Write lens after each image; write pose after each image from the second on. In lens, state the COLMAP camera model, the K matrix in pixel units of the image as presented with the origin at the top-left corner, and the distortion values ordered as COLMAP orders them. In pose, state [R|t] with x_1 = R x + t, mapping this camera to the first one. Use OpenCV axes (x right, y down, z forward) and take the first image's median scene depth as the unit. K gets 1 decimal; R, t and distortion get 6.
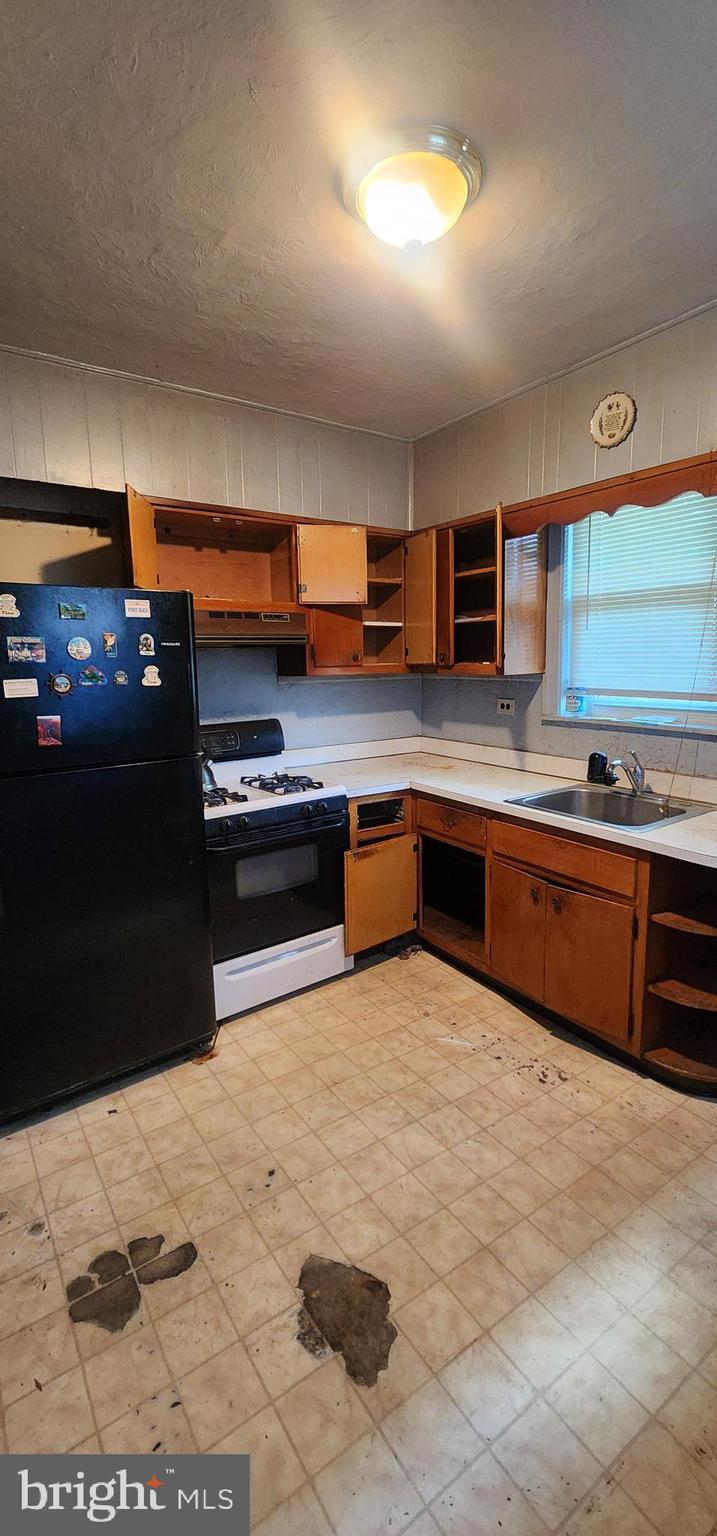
lens RADIAL K [[633.0, 0, 354.4], [0, 633.0, 760.2], [0, 0, 1]] dist [0.000102, 0.000720]
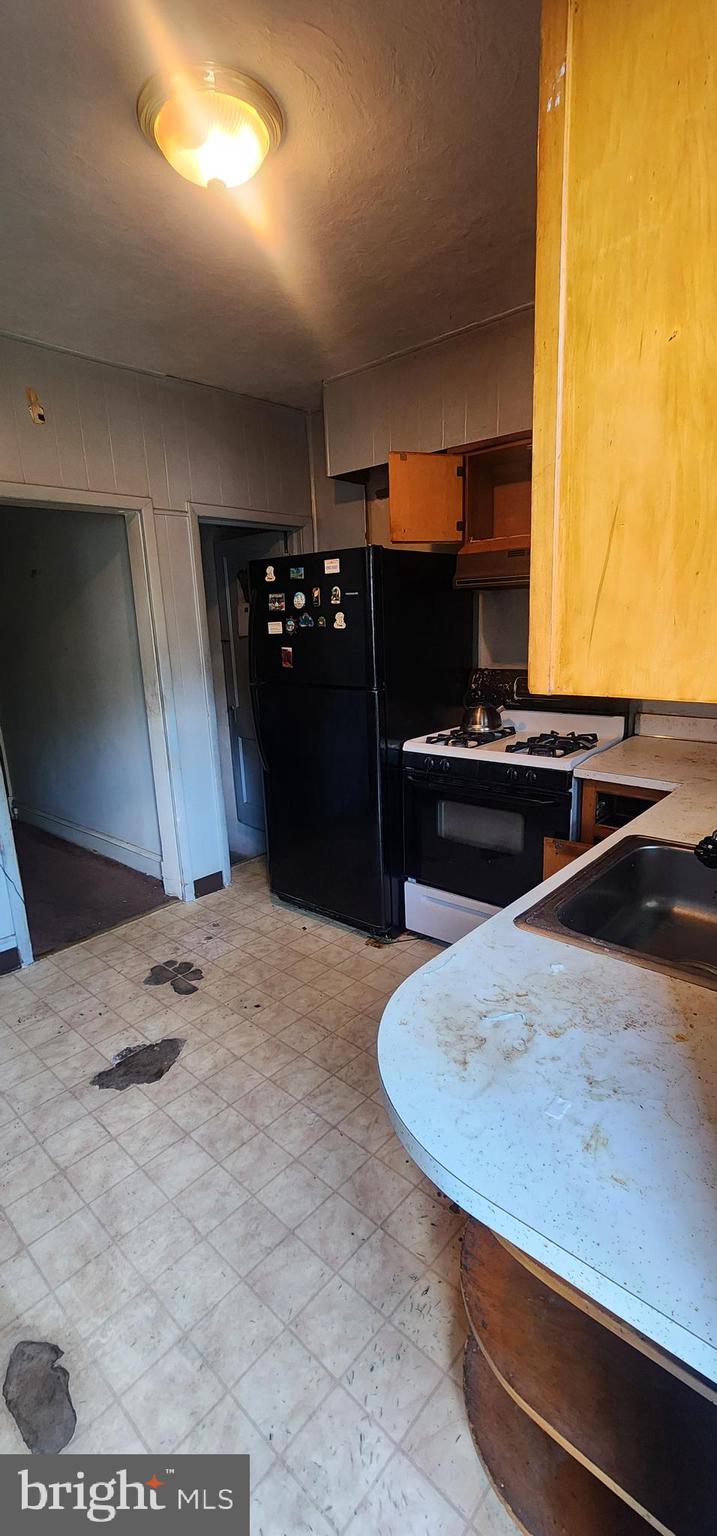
lens RADIAL K [[630.5, 0, 356.3], [0, 630.5, 756.3], [0, 0, 1]] dist [-0.000888, -0.000275]
pose [[0.238435, 0.219861, -0.945944, 0.893635], [-0.122555, 0.973062, 0.195272, -0.115352], [0.963395, 0.069371, 0.258957, 0.704824]]
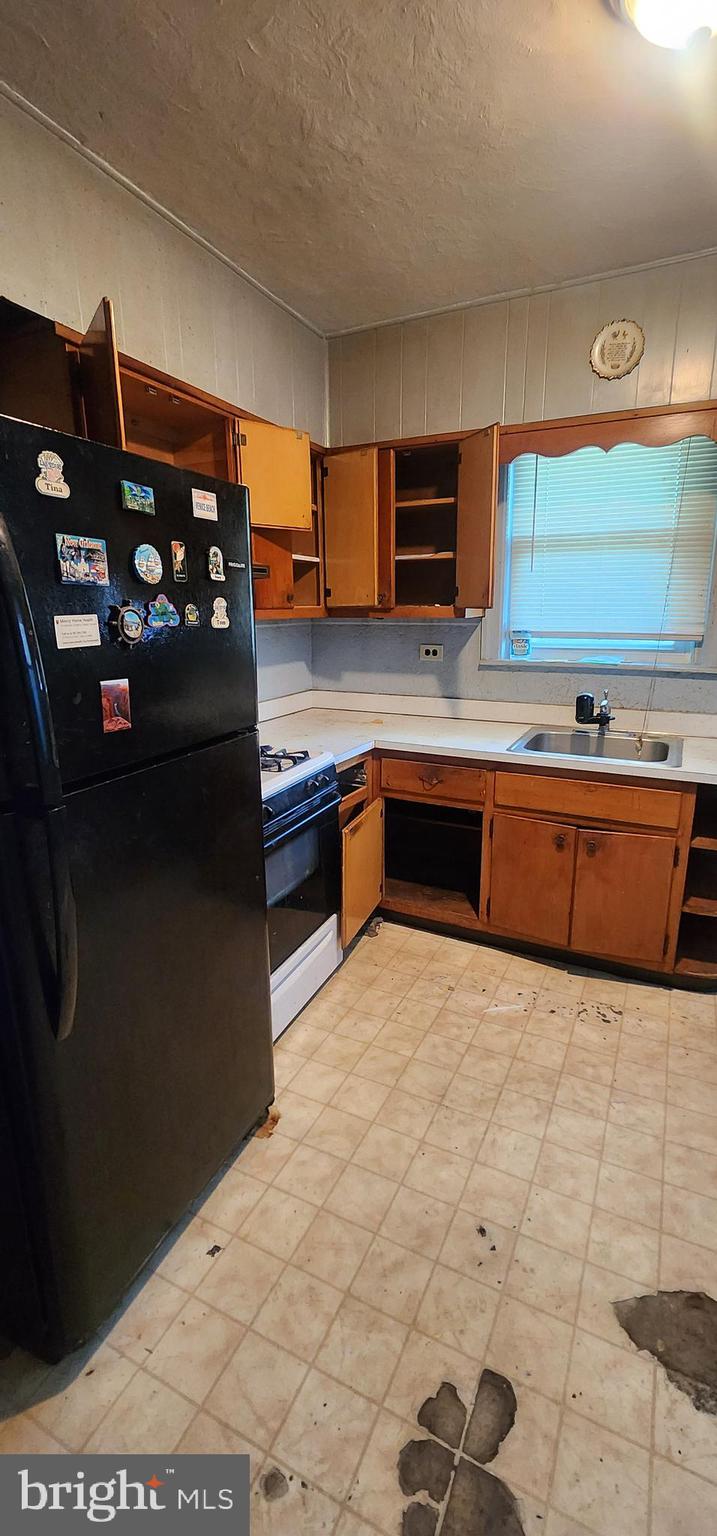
lens RADIAL K [[633.0, 0, 354.4], [0, 633.0, 760.2], [0, 0, 1]] dist [0.000102, 0.000720]
pose [[0.874325, -0.106143, 0.473592, -0.510099], [0.071499, 0.993315, 0.090626, -0.029485], [-0.480045, -0.045375, 0.876070, 0.337348]]
